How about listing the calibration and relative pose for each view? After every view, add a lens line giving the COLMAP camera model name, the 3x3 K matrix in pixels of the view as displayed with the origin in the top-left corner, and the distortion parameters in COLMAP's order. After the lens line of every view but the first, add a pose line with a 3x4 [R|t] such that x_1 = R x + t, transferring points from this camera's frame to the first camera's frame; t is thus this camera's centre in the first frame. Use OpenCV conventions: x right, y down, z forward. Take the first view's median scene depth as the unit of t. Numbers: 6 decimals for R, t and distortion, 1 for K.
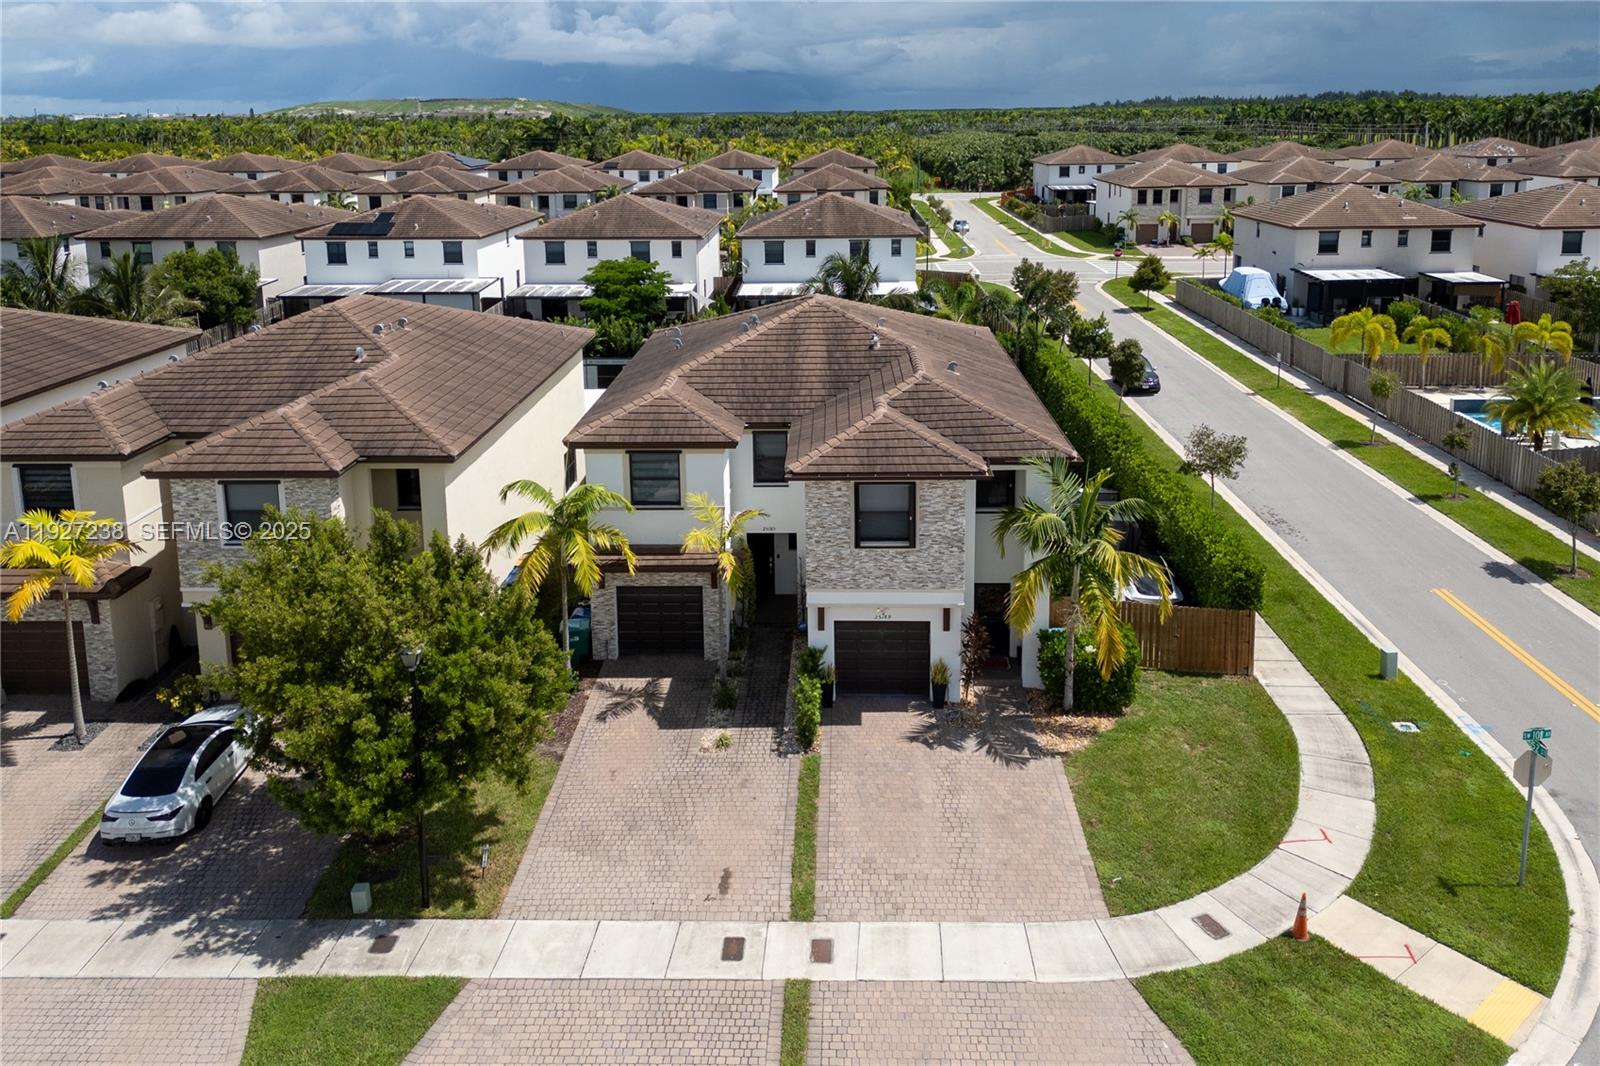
lens RADIAL K [[1186.8, 0, 805.3], [0, 1186.8, 312.0], [0, 0, 1]] dist [0.024619, -0.002077]
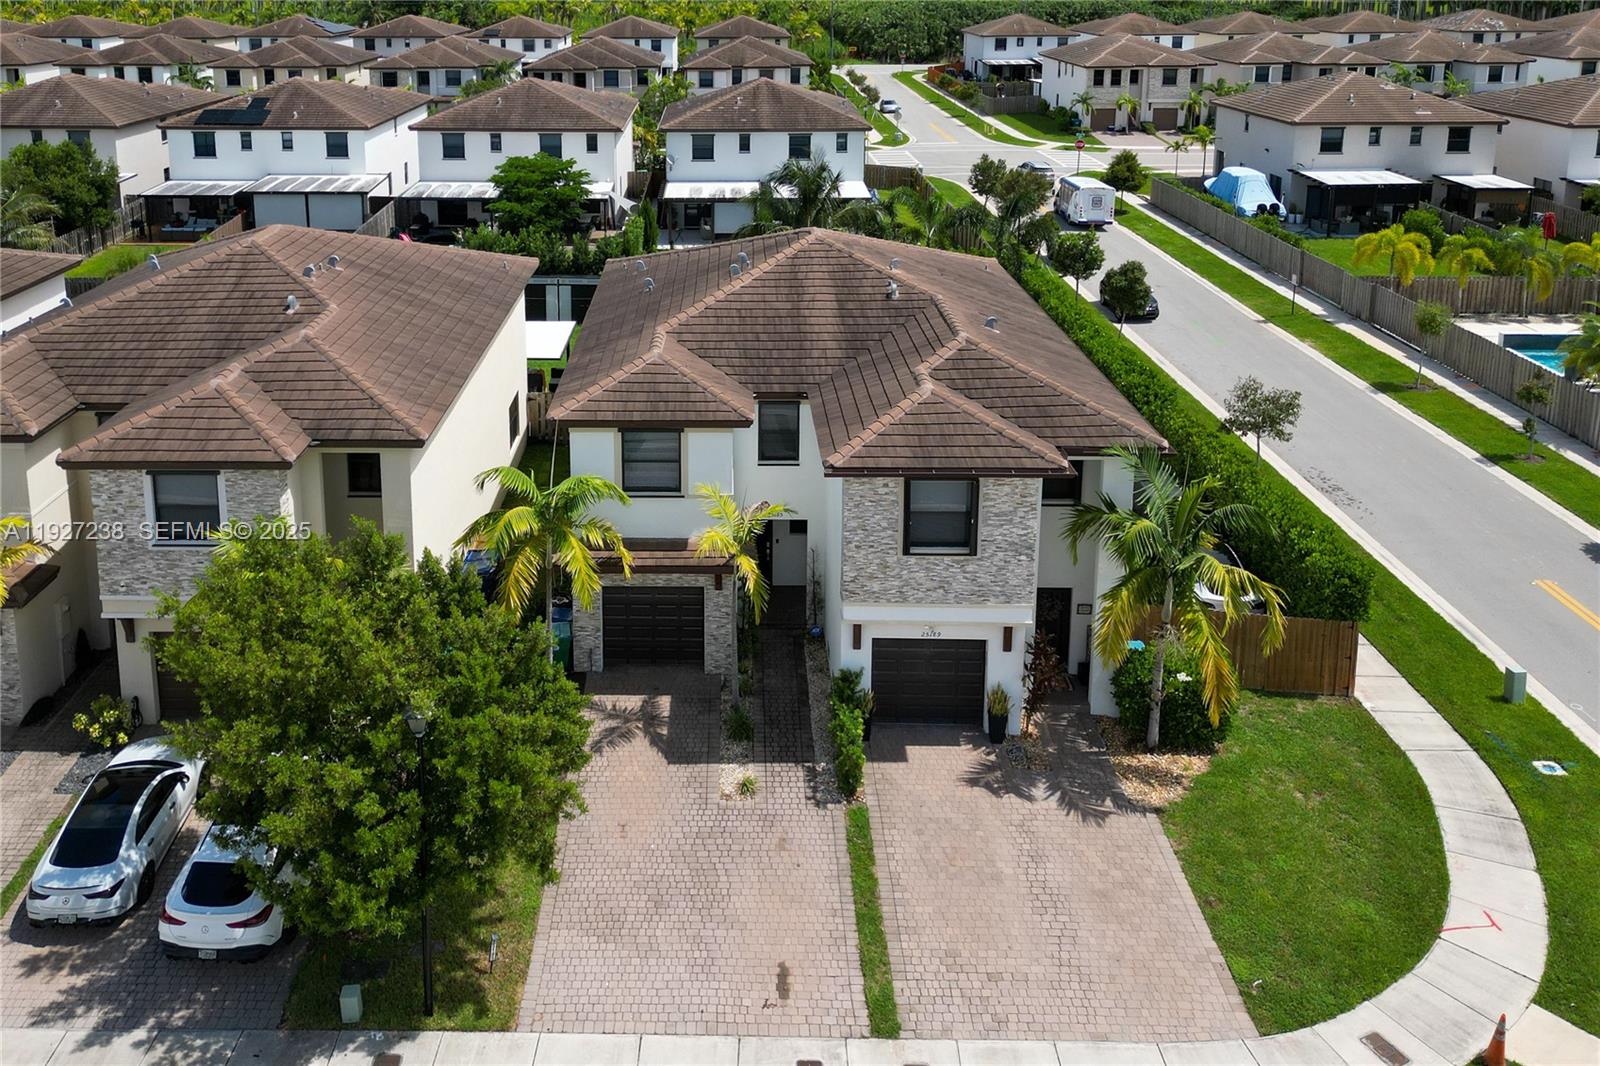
lens RADIAL K [[1316.5, 0, 692.3], [0, 1316.5, 204.8], [0, 0, 1]] dist [0.024500, -0.011107]
pose [[0.999966, 0.006664, 0.004814, -0.111089], [-0.006727, 0.999890, 0.013229, -0.059467], [-0.004725, -0.013261, 0.999901, 0.068786]]
